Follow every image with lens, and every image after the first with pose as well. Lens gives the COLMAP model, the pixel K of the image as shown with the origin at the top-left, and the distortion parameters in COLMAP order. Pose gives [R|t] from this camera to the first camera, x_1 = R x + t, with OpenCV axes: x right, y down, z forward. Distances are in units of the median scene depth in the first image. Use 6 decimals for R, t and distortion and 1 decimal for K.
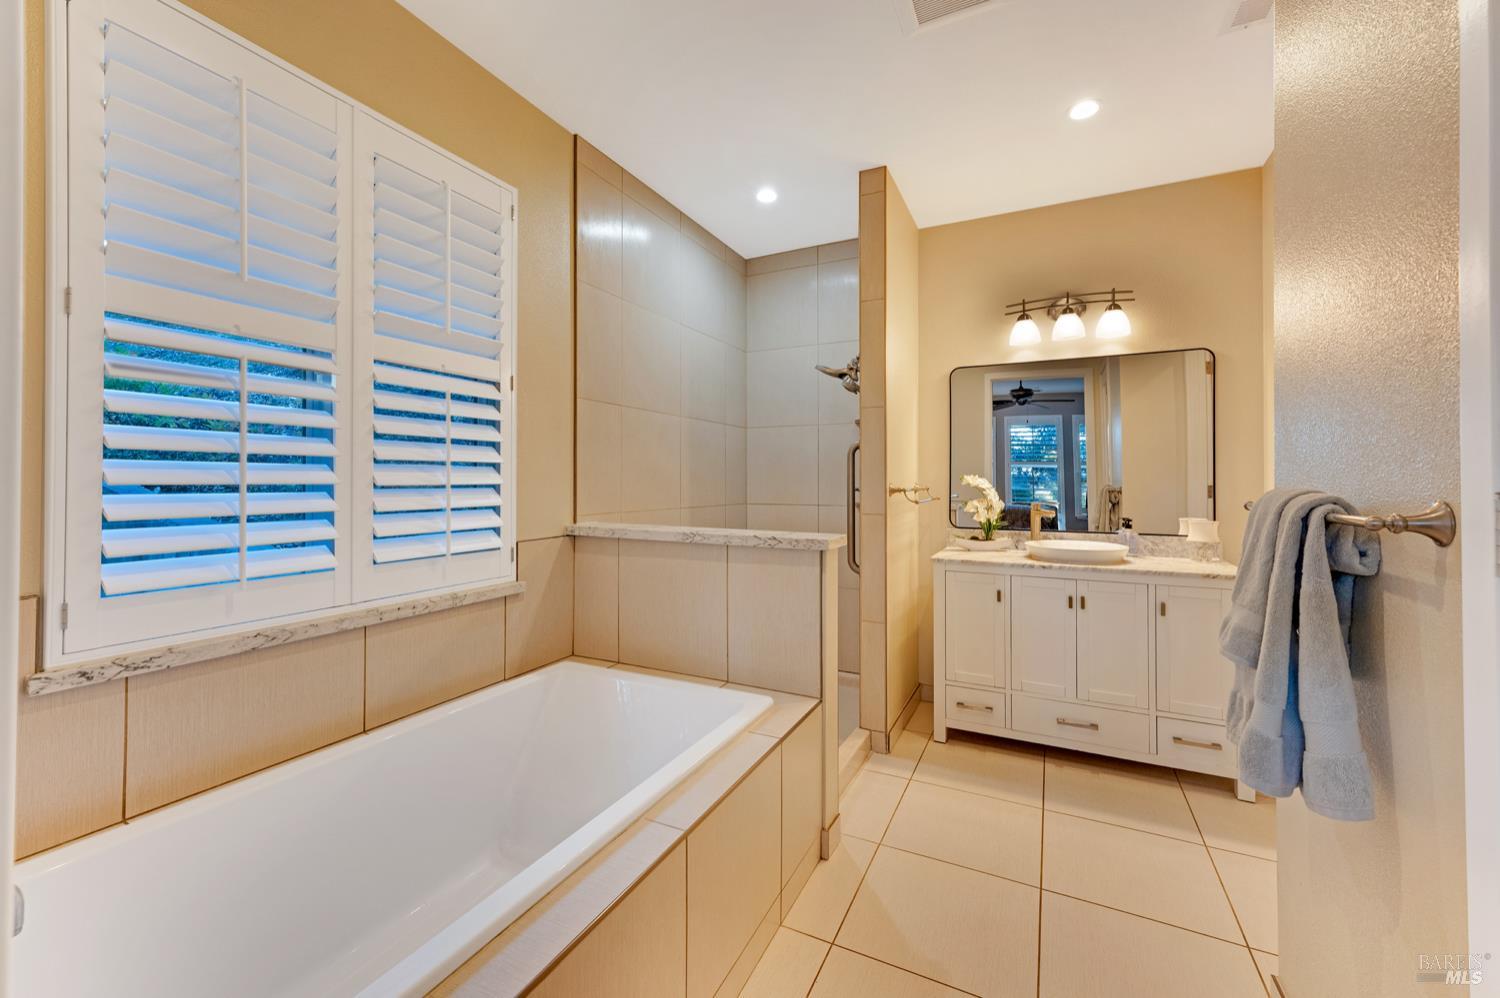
lens RADIAL K [[599.4, 0, 747.8], [0, 599.4, 483.2], [0, 0, 1]] dist [0.005255, -0.000955]
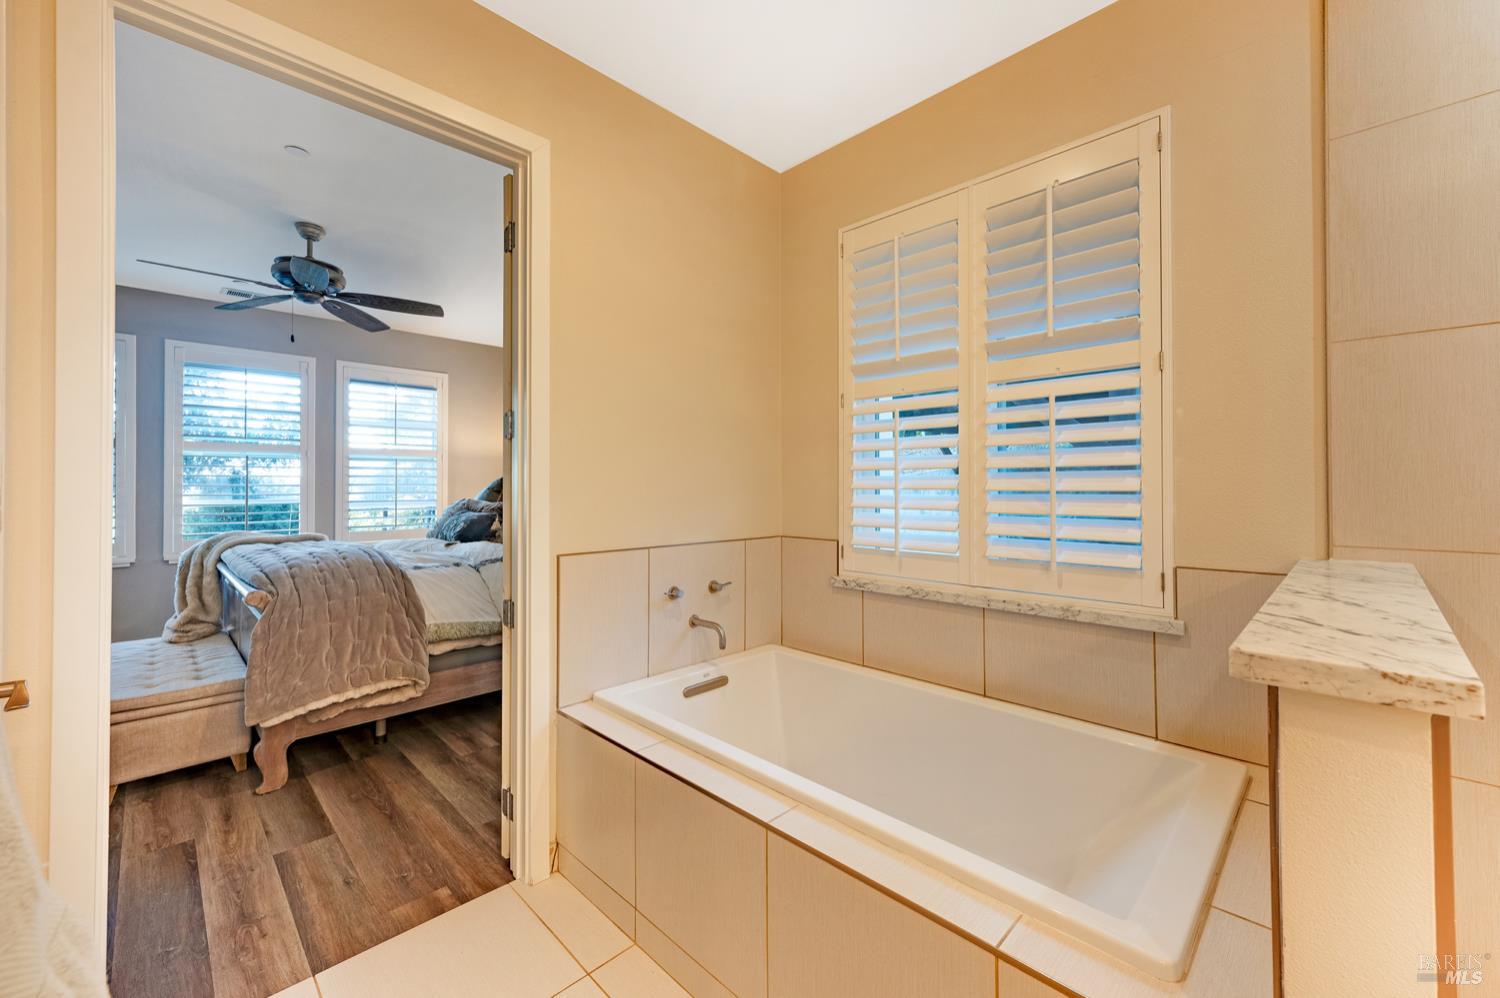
lens RADIAL K [[599.4, 0, 746.9], [0, 599.4, 488.5], [0, 0, 1]] dist [0.005255, -0.000955]
pose [[-0.311236, 0.004317, -0.950323, 0.574825], [-0.002241, 0.999984, 0.005277, -0.004850], [0.950330, 0.003772, -0.311221, 0.822249]]
